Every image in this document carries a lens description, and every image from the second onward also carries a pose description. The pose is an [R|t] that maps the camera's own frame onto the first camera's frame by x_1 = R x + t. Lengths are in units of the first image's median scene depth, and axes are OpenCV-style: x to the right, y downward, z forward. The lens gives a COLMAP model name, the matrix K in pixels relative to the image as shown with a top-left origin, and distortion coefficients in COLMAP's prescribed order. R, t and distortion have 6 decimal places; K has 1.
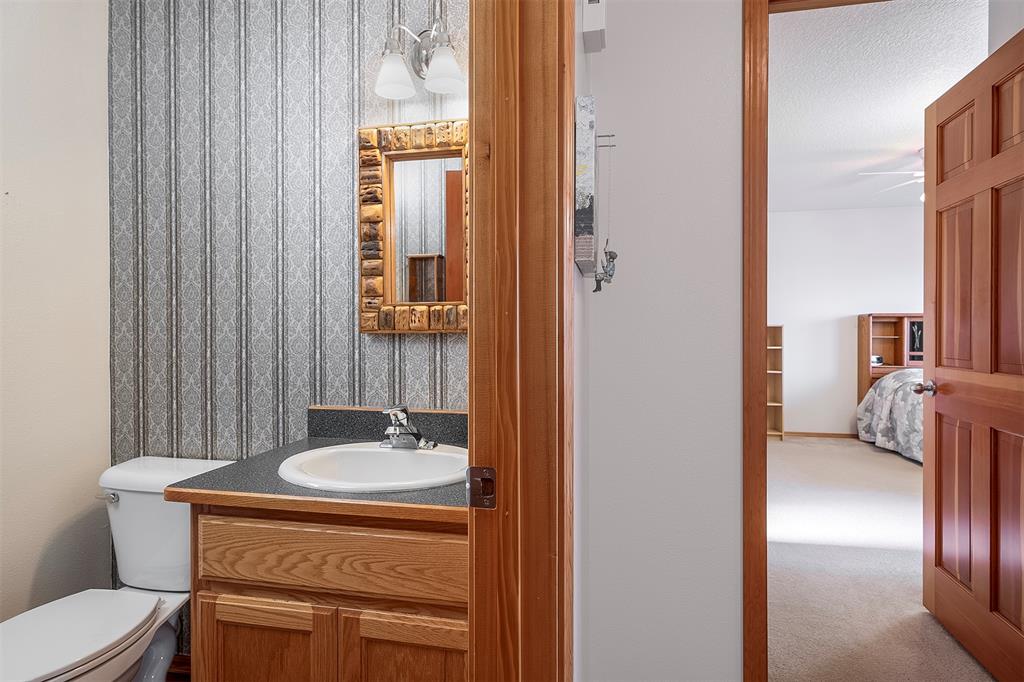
lens RADIAL K [[529.5, 0, 512.6], [0, 529.5, 342.6], [0, 0, 1]] dist [0.001836, 0.000316]
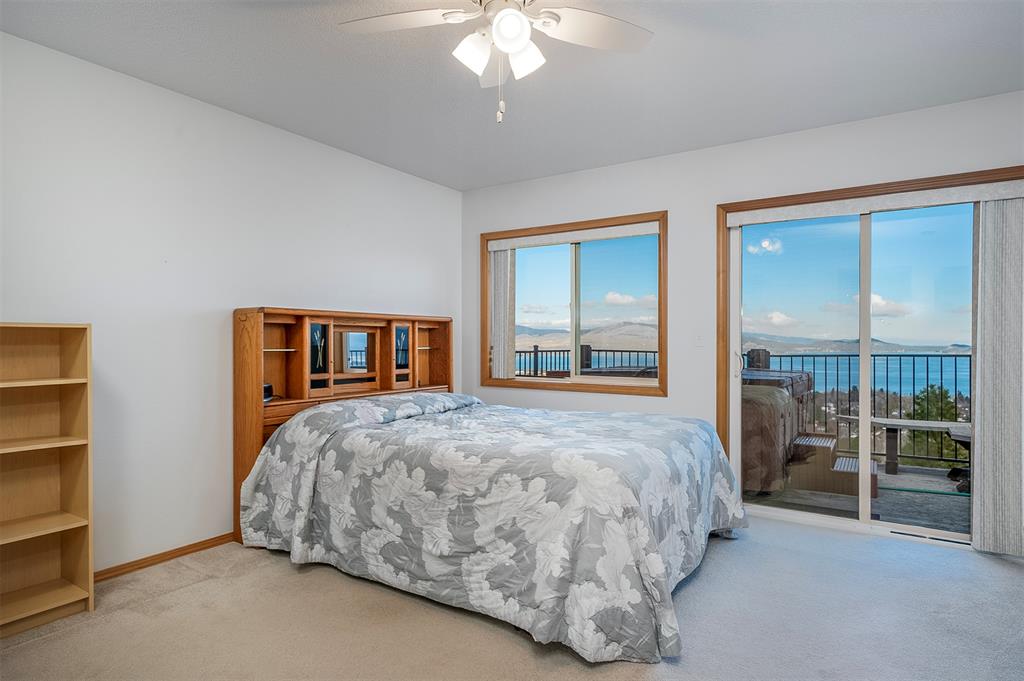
lens RADIAL K [[578.2, 0, 512.1], [0, 578.2, 343.8], [0, 0, 1]] dist [-0.005147, -0.000097]
pose [[0.379892, -0.004039, 0.925022, 0.230112], [0.016890, 0.999854, -0.002570, -0.011879], [-0.924877, 0.016600, 0.379904, 0.542763]]
